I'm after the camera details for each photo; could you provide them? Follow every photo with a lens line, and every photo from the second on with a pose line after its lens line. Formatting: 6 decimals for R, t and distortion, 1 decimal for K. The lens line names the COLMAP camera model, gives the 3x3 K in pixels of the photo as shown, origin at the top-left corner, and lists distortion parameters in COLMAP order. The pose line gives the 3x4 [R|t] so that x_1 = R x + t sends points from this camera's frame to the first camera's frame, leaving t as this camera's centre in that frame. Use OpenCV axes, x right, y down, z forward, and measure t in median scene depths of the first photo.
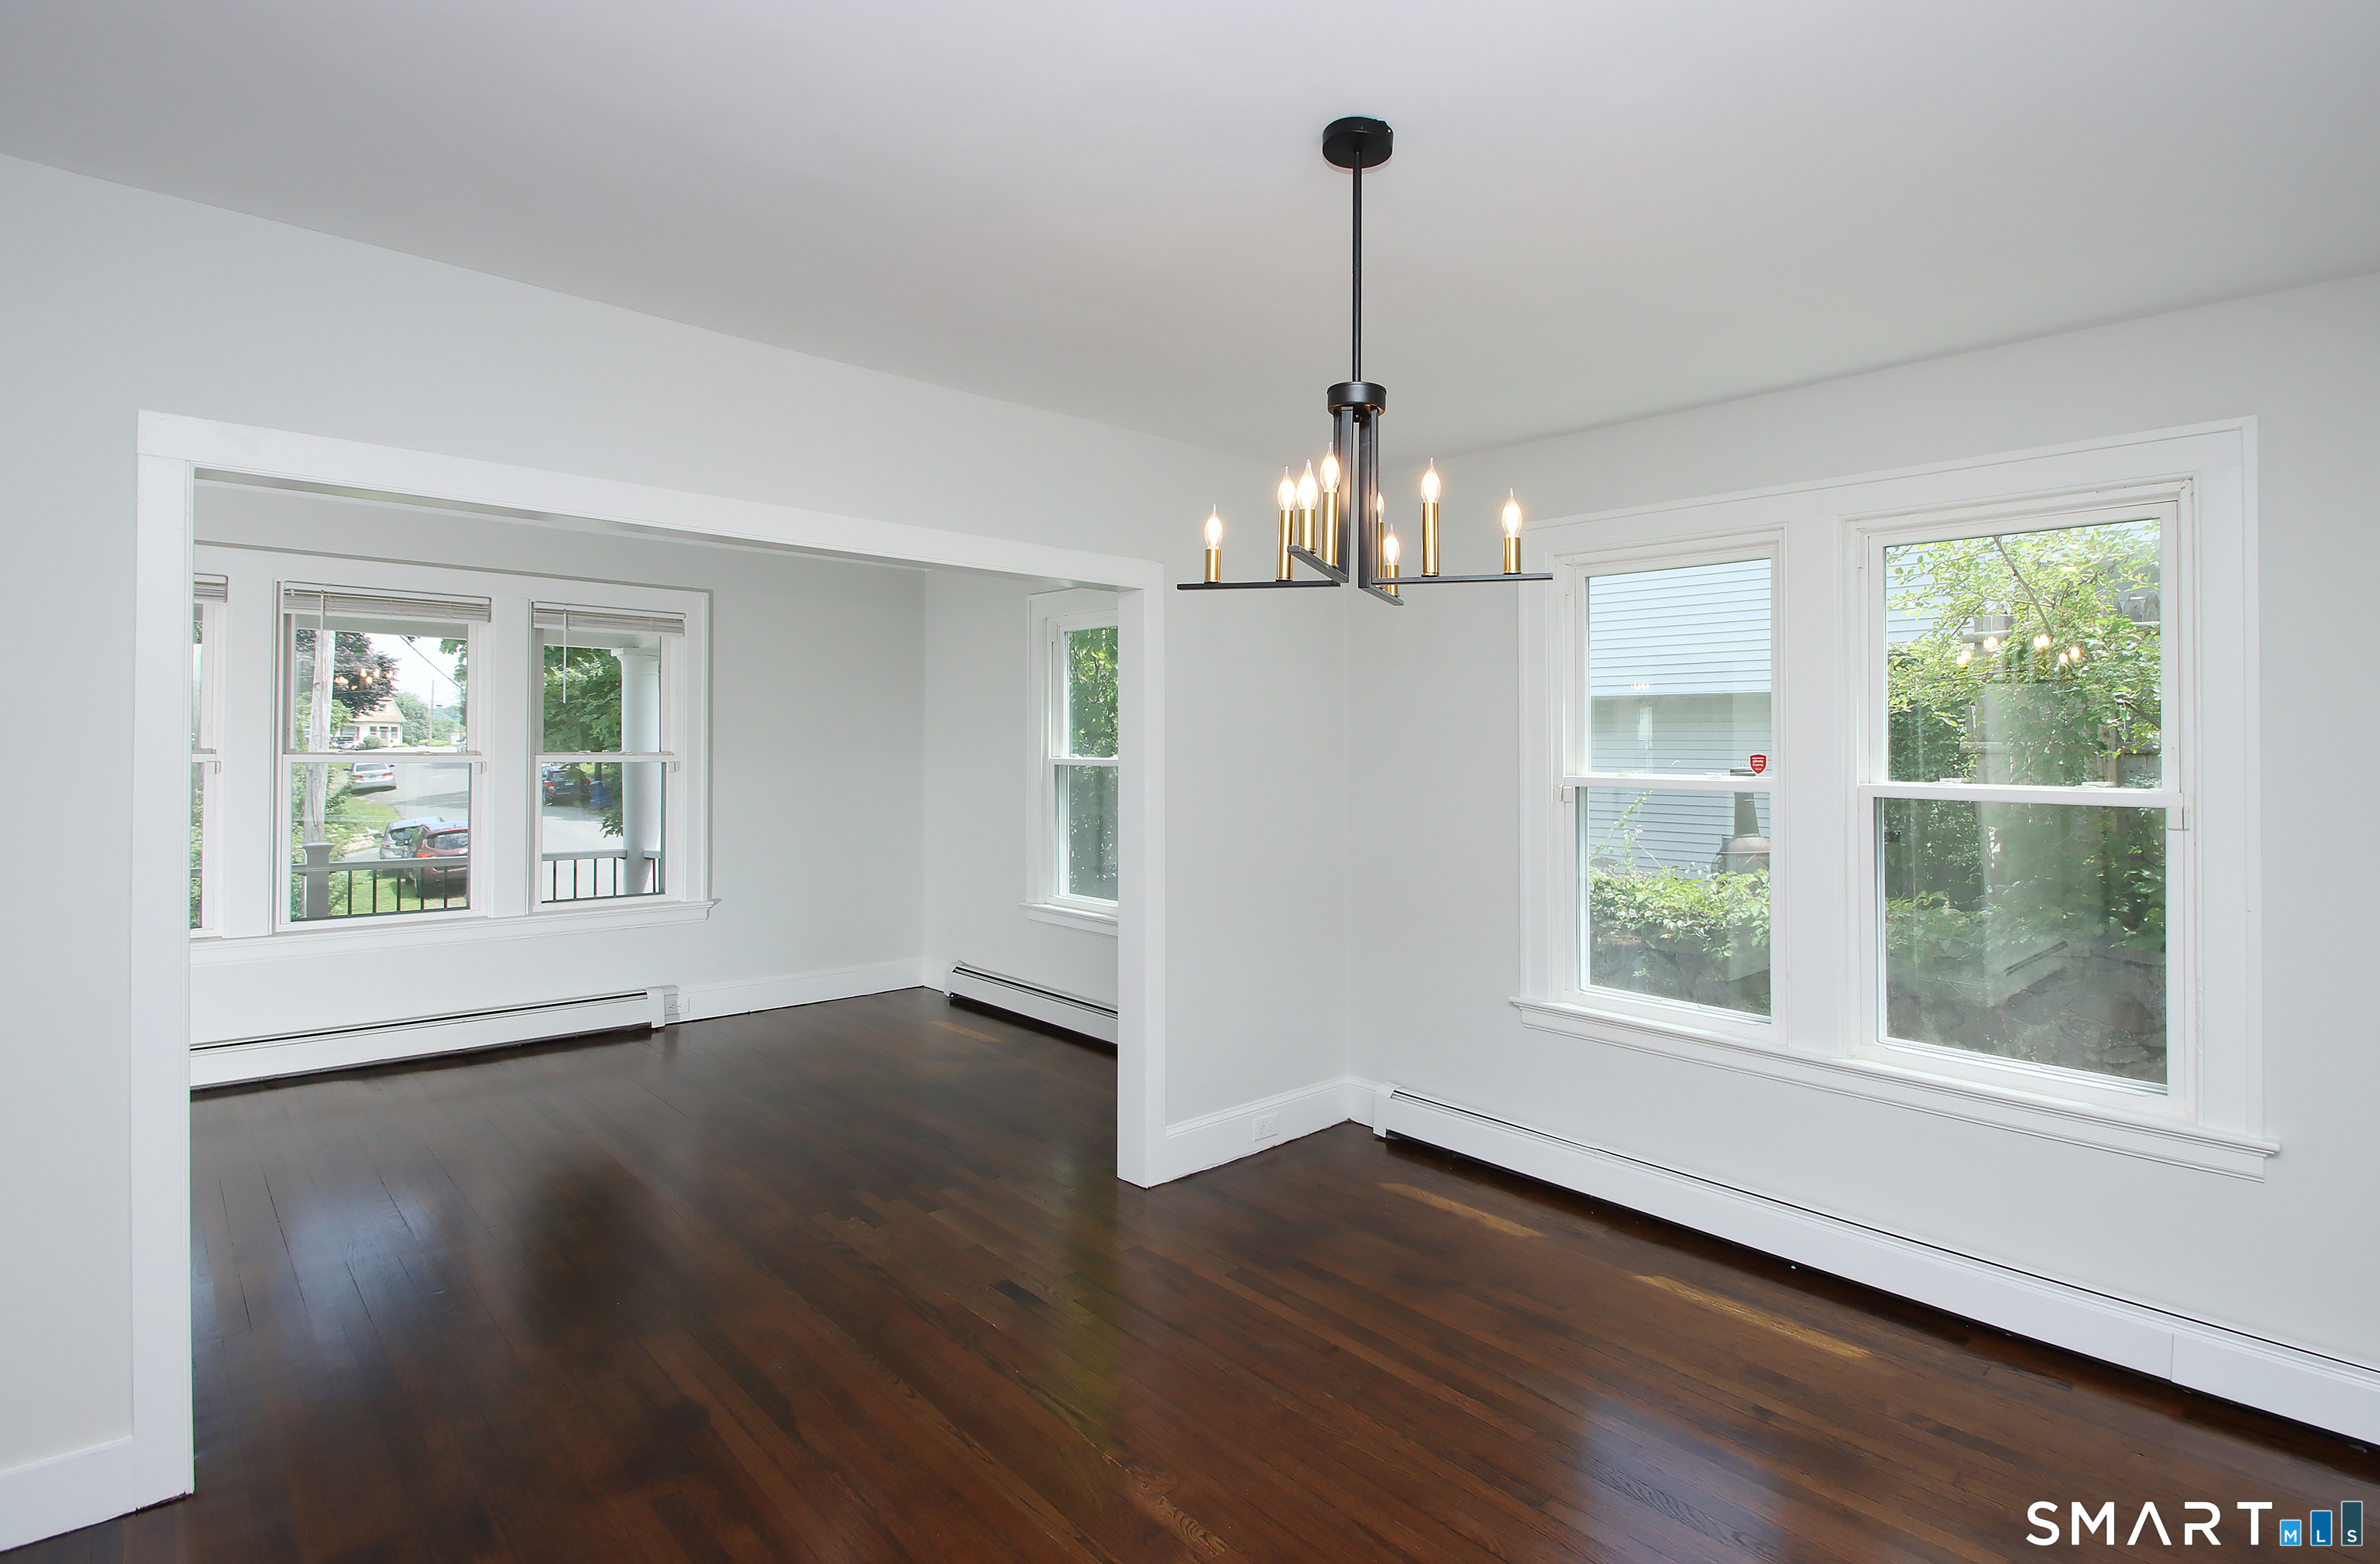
lens RADIAL K [[1136.9, 0, 1300.8], [0, 1136.9, 769.6], [0, 0, 1]] dist [0.009131, -0.008778]
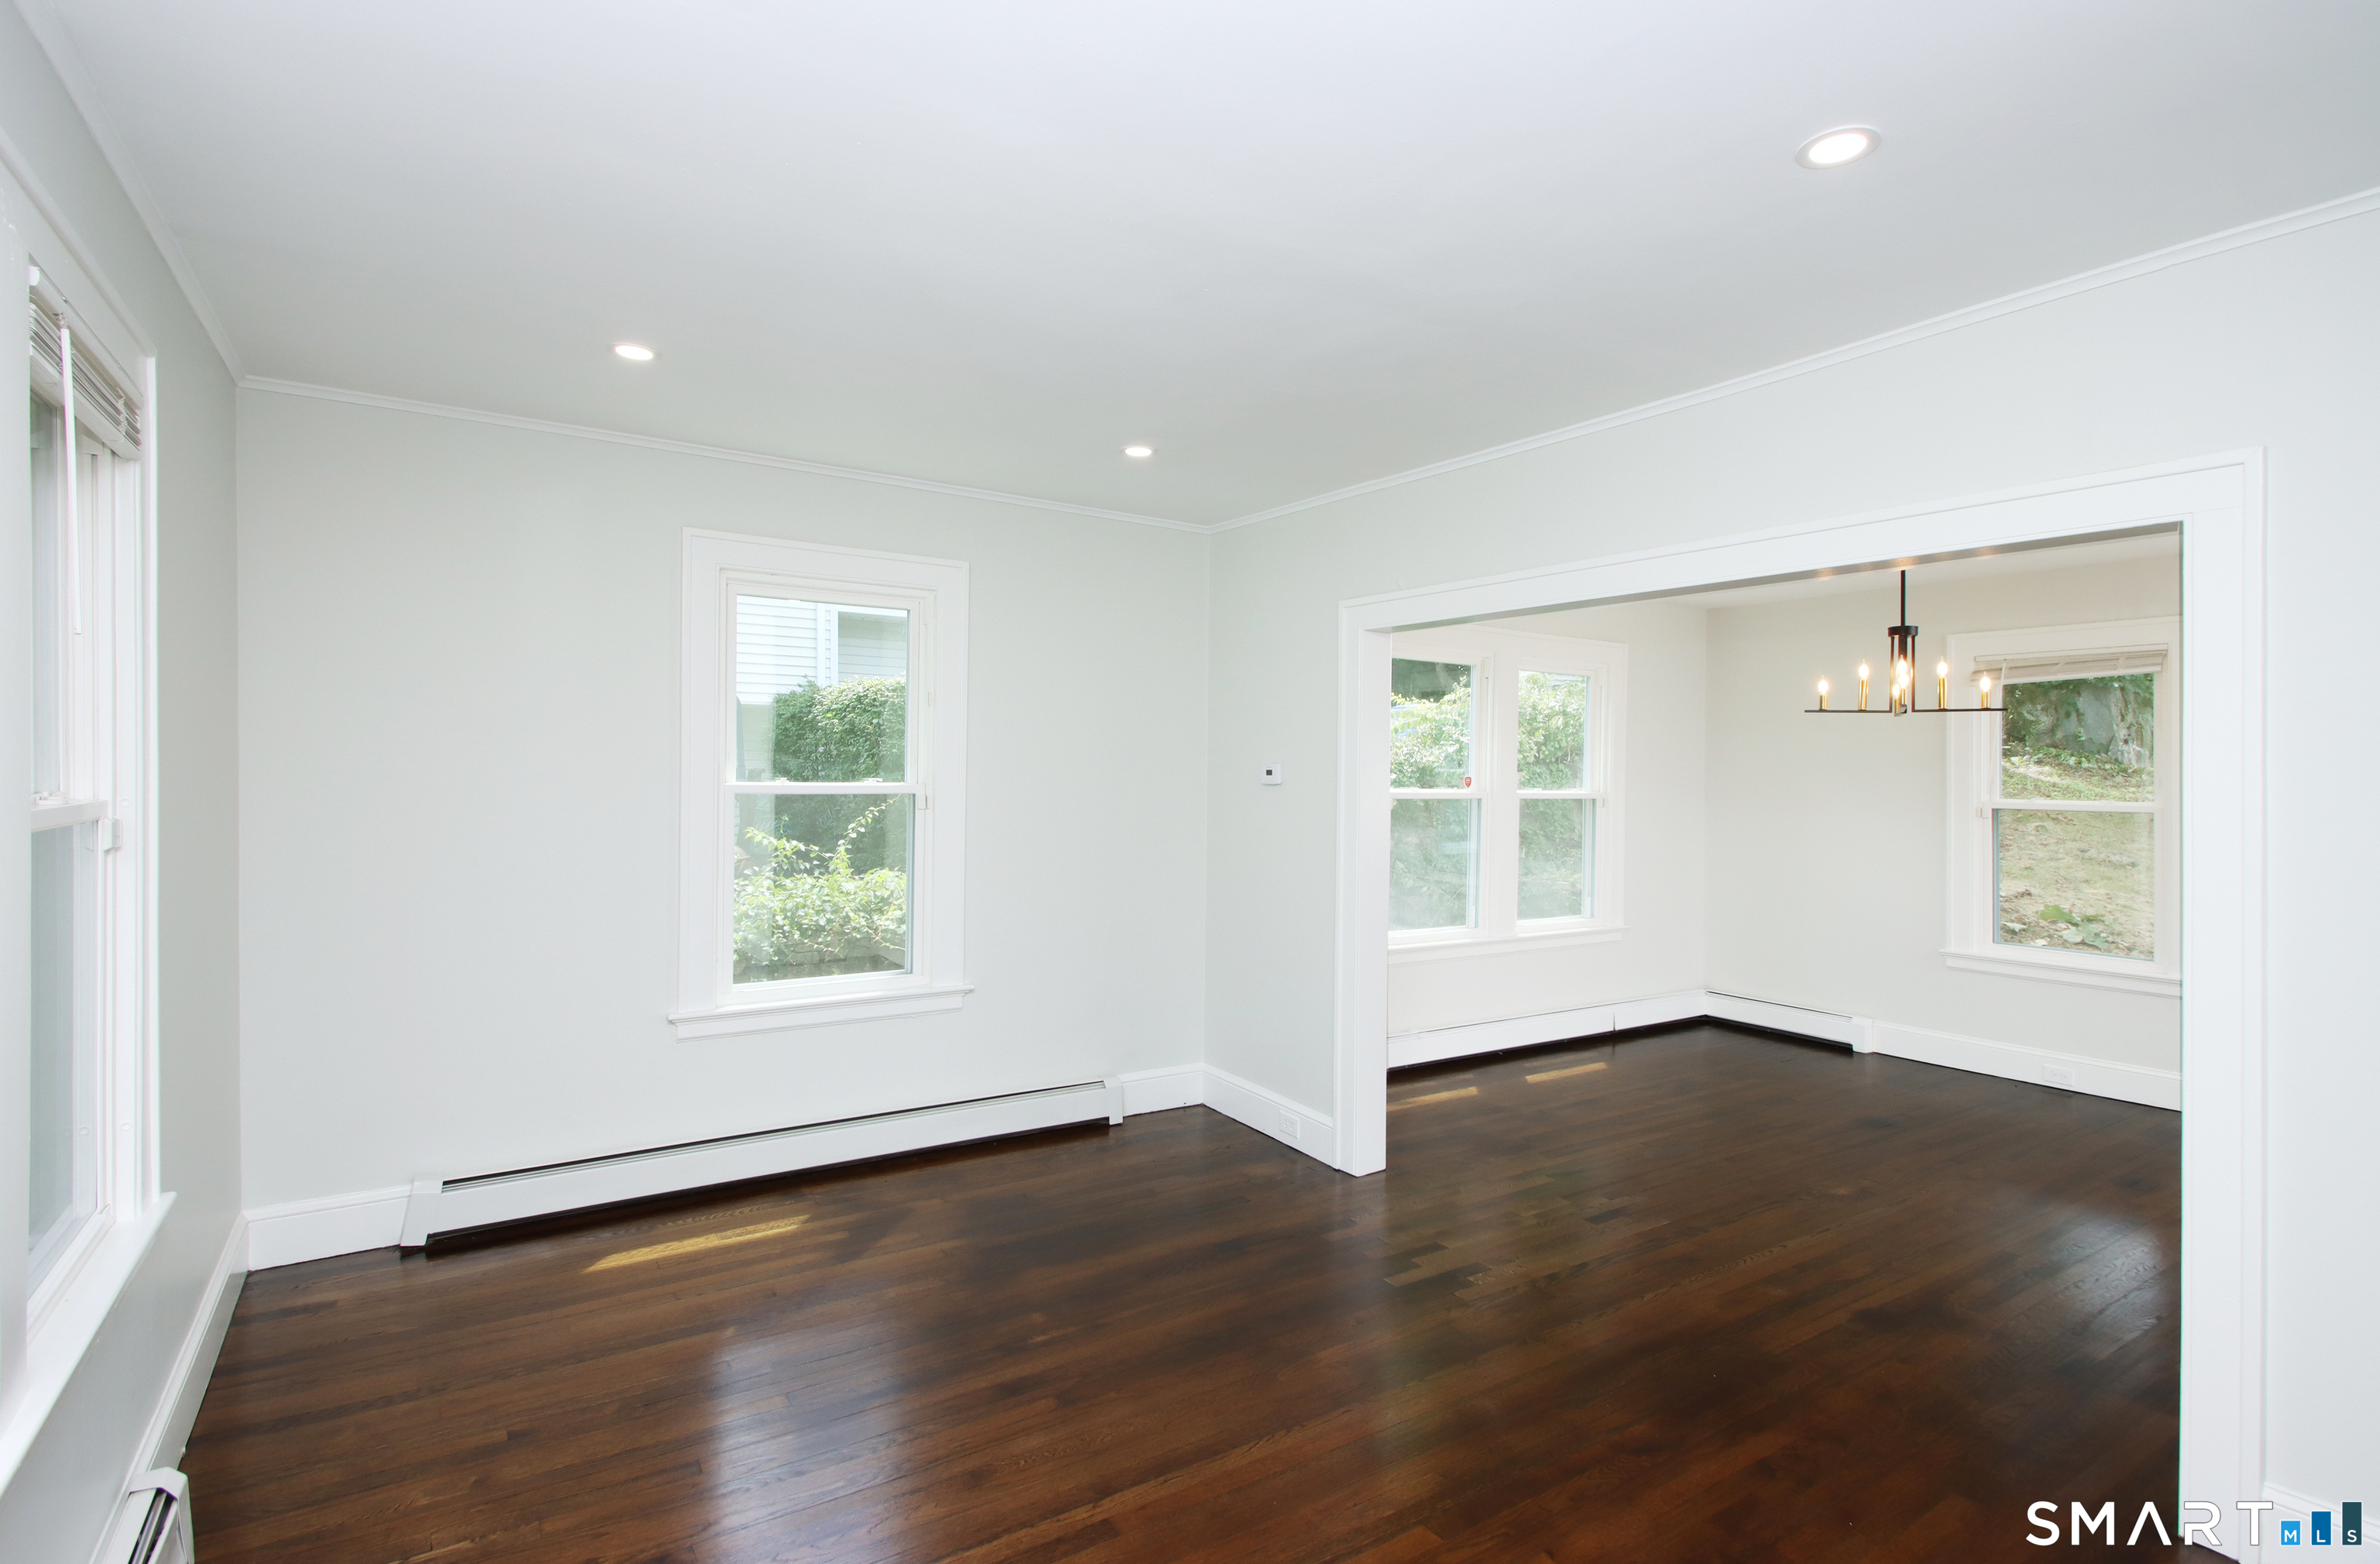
lens RADIAL K [[1136.9, 0, 1153.6], [0, 1136.9, 764.3], [0, 0, 1]] dist [0.009131, -0.008778]
pose [[0.194459, 0.007474, 0.980882, -1.430266], [-0.012307, 0.999911, -0.005179, -0.023294], [-0.980833, -0.011064, 0.194534, 1.137062]]
